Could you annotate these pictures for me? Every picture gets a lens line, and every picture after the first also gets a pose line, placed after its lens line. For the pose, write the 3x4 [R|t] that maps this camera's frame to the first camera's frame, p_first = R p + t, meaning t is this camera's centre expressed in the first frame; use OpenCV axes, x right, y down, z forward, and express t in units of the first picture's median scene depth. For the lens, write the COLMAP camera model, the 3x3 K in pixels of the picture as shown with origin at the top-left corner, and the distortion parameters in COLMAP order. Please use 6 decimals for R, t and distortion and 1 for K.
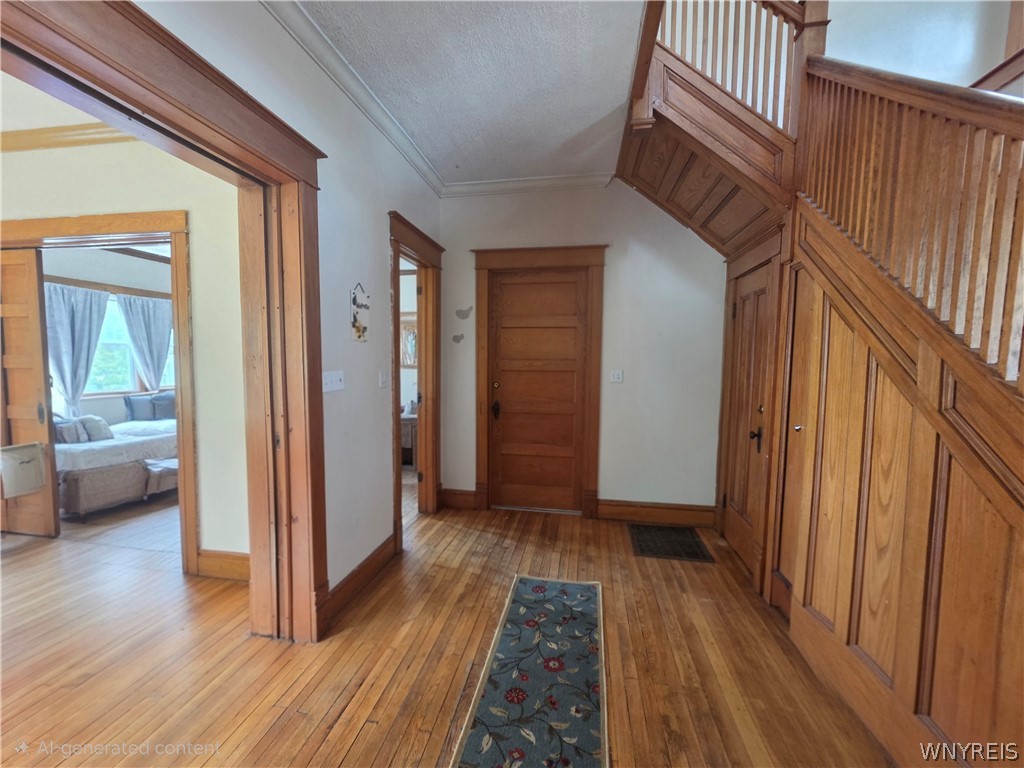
lens RADIAL K [[413.8, 0, 509.1], [0, 413.8, 385.8], [0, 0, 1]] dist [0.000858, 0.000550]
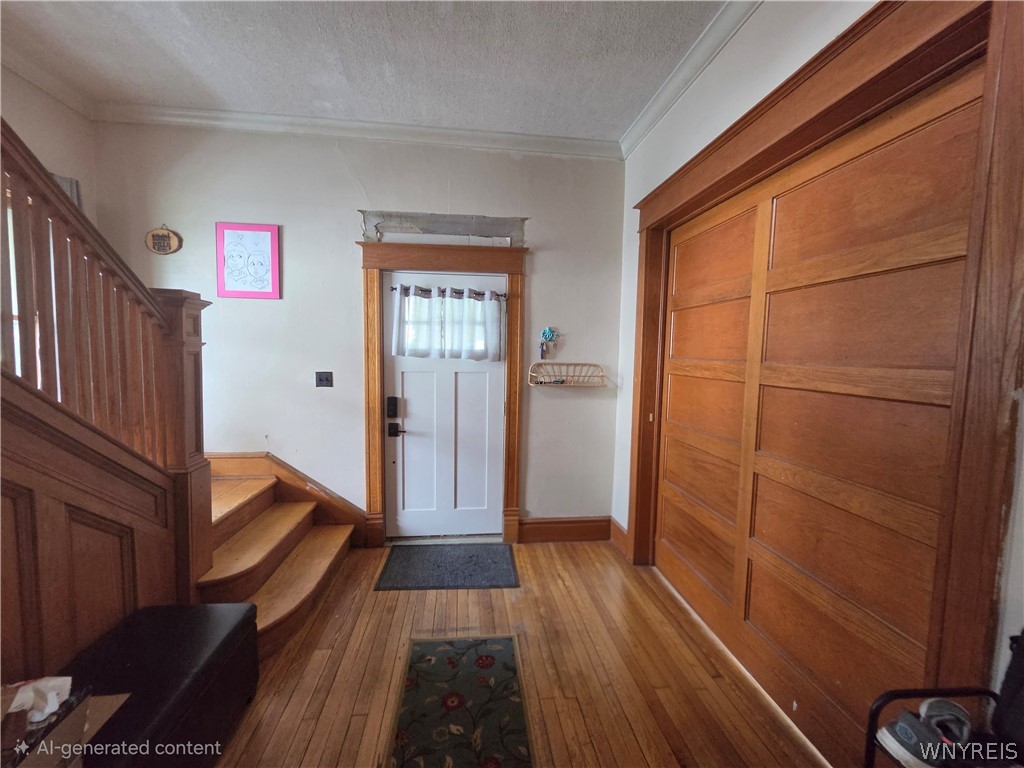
lens RADIAL K [[413.8, 0, 509.1], [0, 413.8, 385.8], [0, 0, 1]] dist [0.000858, 0.000550]
pose [[-0.957602, 0.007540, -0.287994, 0.158863], [-0.035411, 0.988997, 0.143637, -0.081789], [0.285908, 0.147745, -0.946799, 1.160613]]
